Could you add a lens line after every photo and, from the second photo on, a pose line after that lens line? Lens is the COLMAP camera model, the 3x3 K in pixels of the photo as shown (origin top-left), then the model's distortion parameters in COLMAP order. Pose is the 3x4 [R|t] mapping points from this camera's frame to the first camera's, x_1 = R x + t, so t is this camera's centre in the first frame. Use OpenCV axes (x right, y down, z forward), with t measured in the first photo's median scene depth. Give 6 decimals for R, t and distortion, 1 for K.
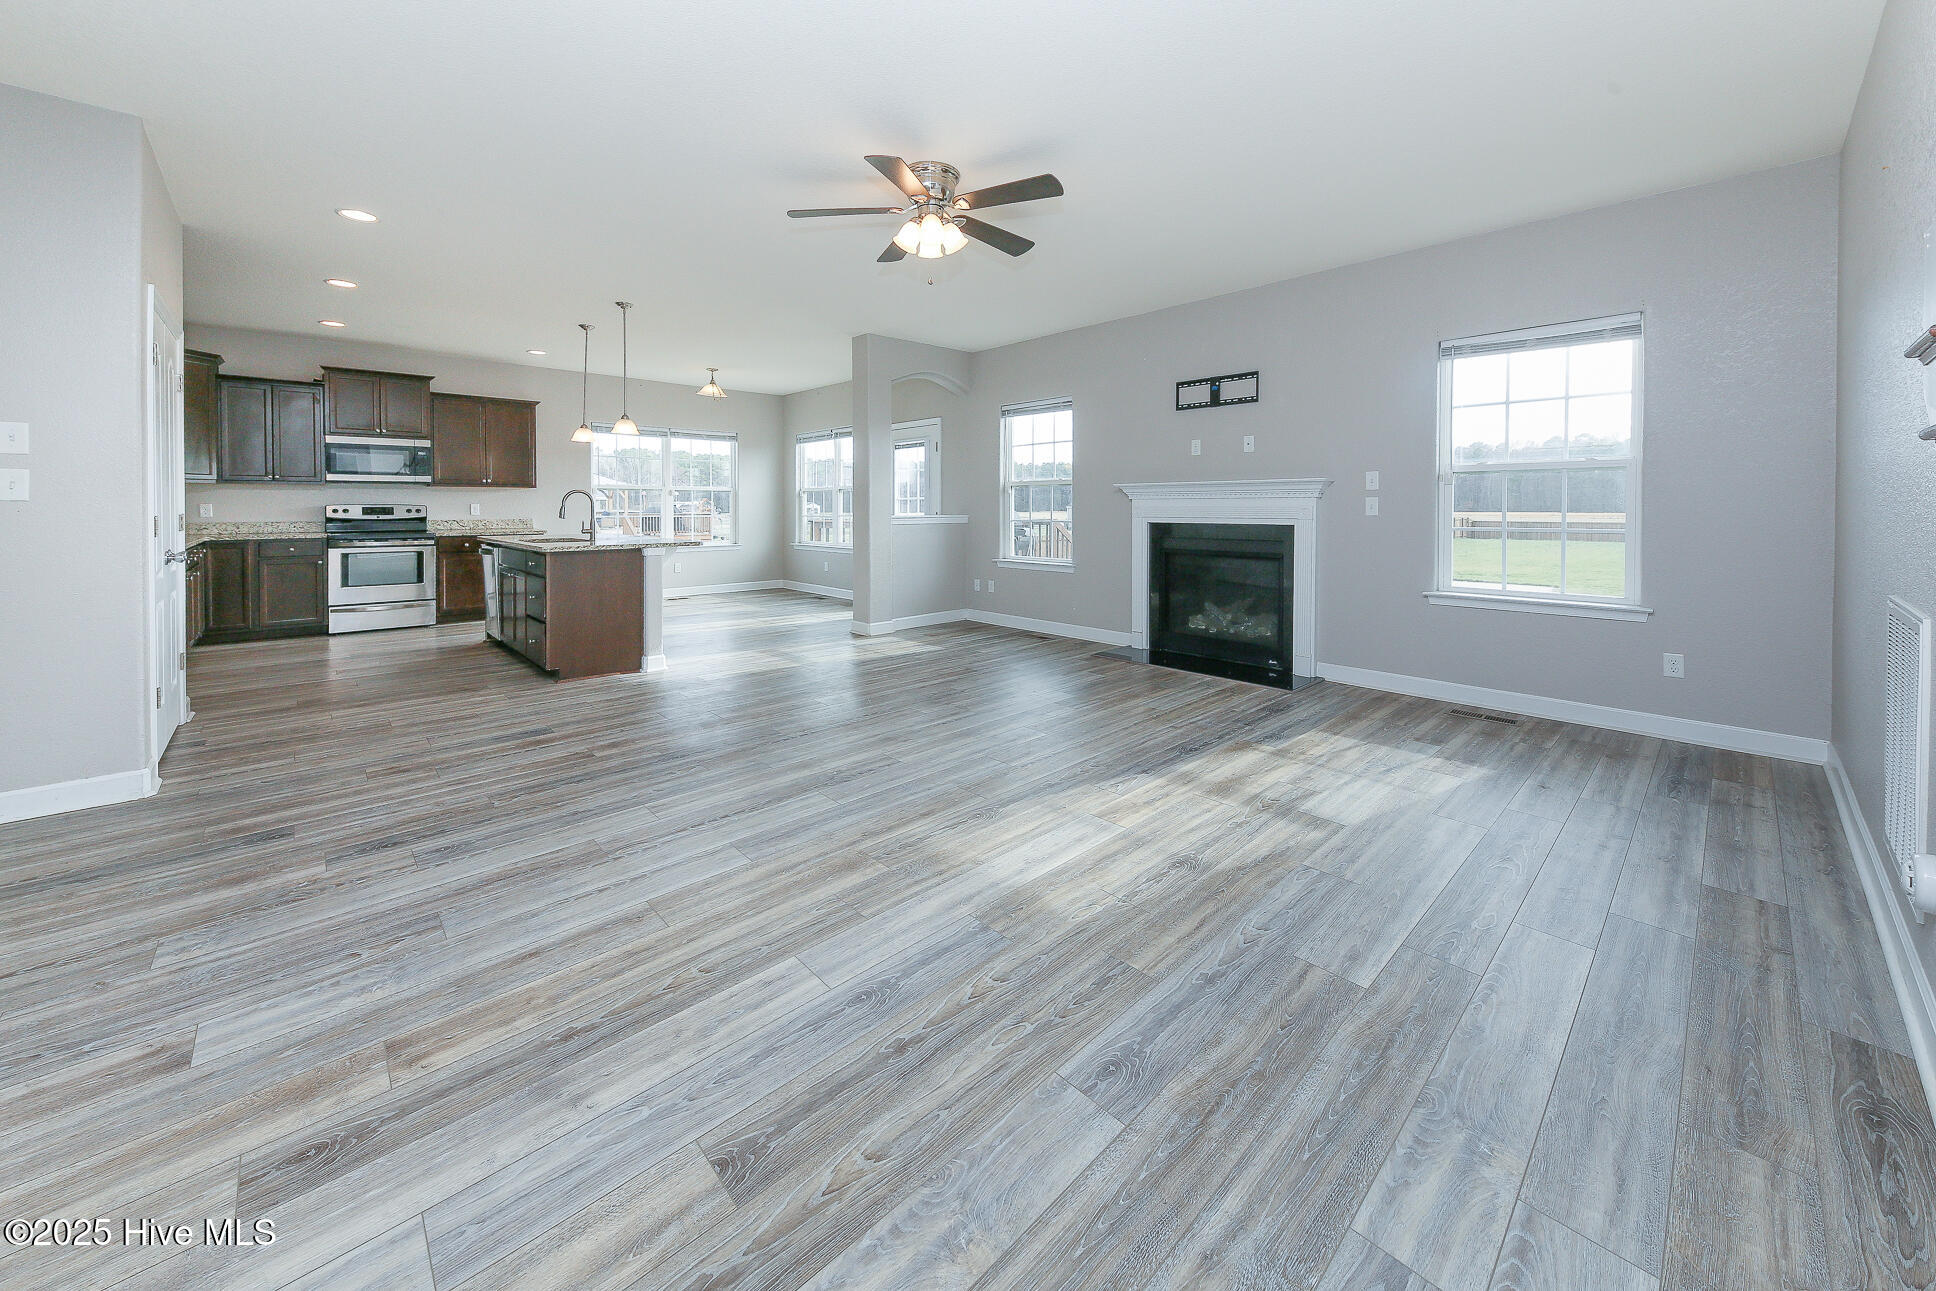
lens RADIAL K [[712.9, 0, 978.3], [0, 712.9, 510.4], [0, 0, 1]] dist [0.009001, 0.000351]
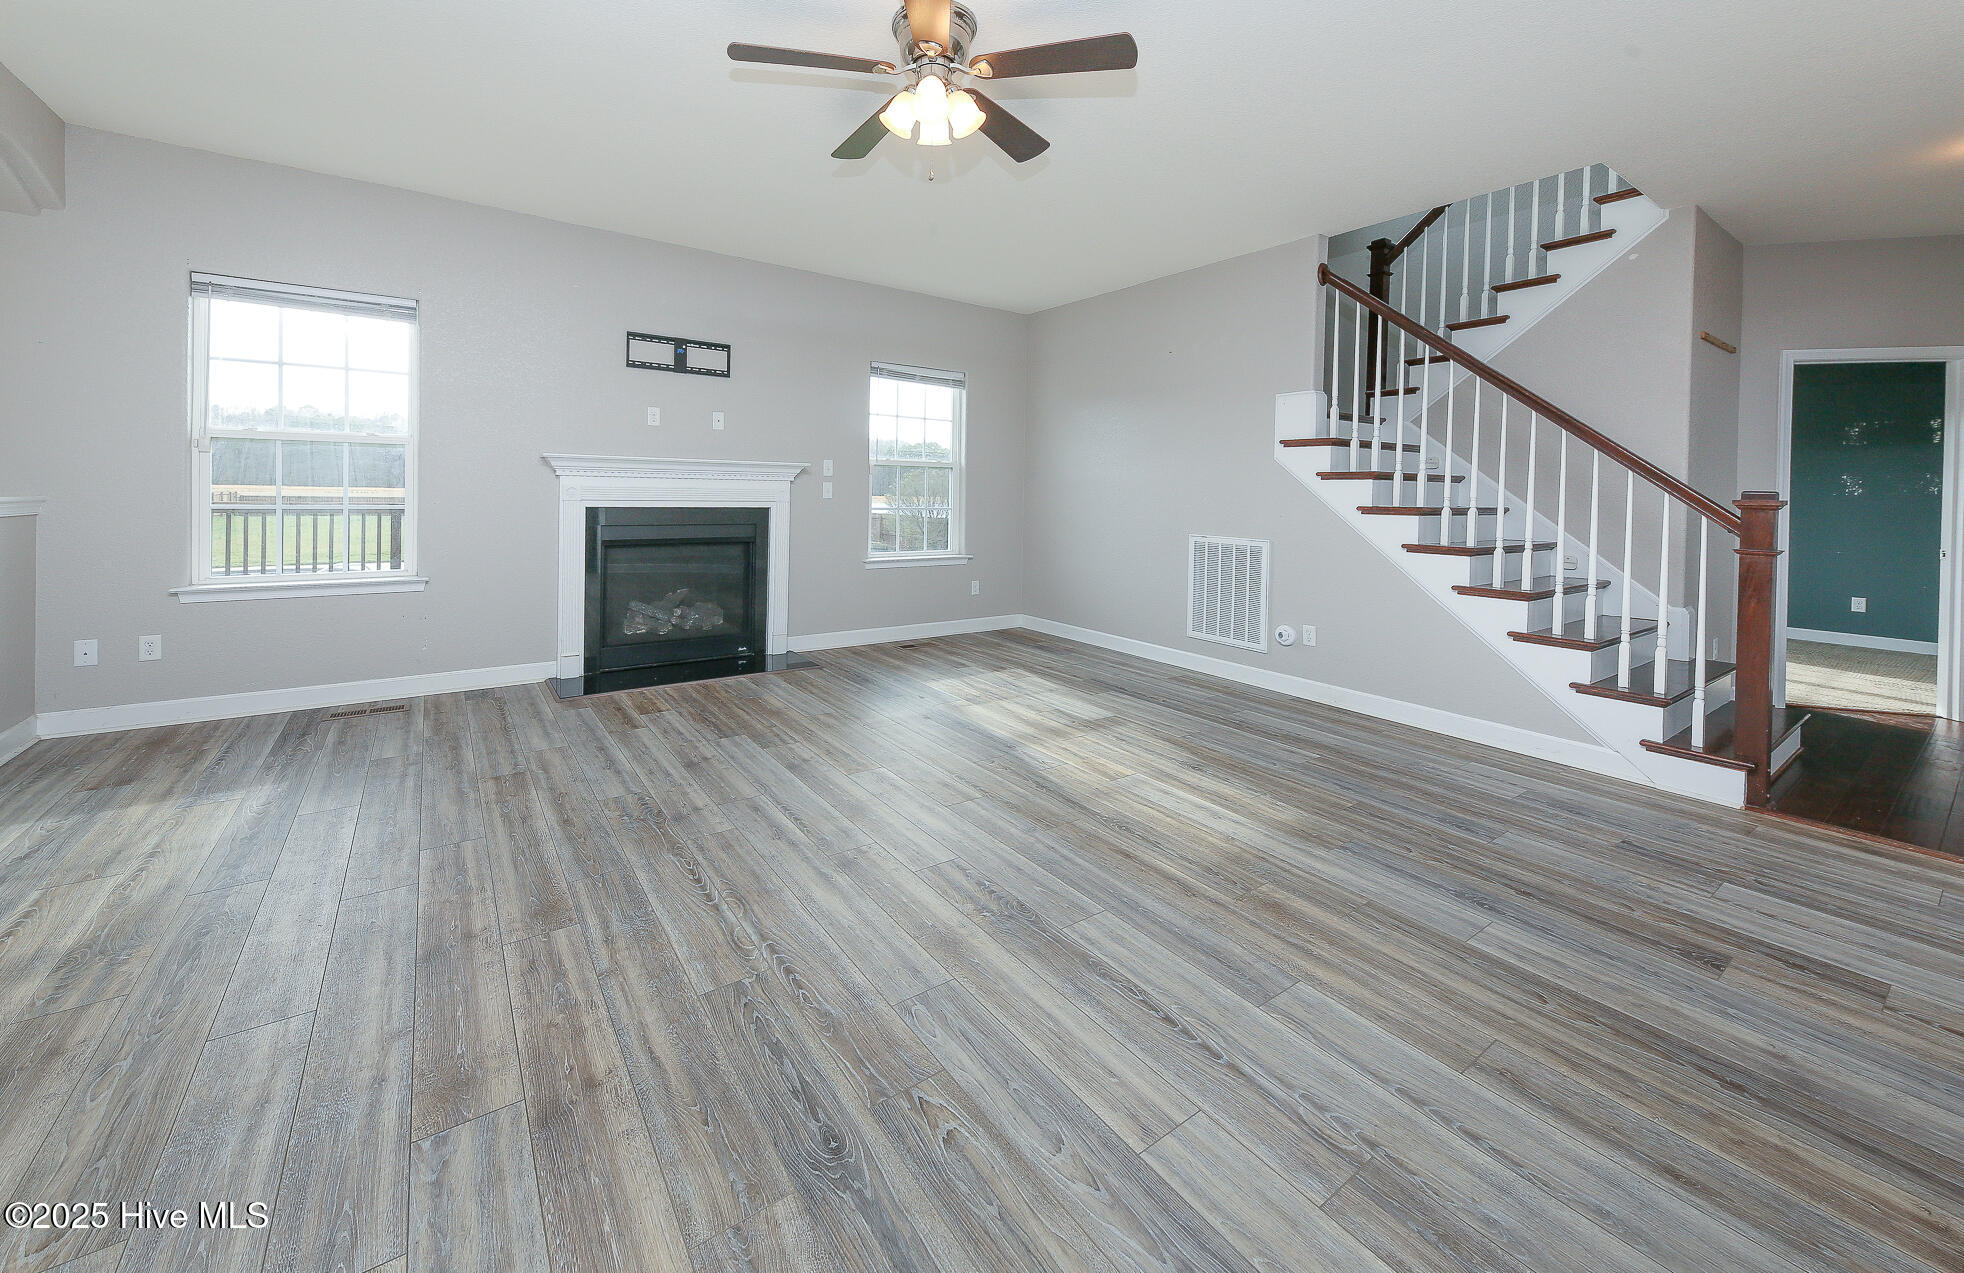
lens RADIAL K [[735.4, 0, 920.2], [0, 735.4, 492.4], [0, 0, 1]] dist [0.013252, -0.003211]
pose [[0.172637, 0.003199, 0.984980, -0.577807], [-0.014798, 0.999890, -0.000654, -0.003726], [-0.984874, -0.014463, 0.172665, 0.639498]]
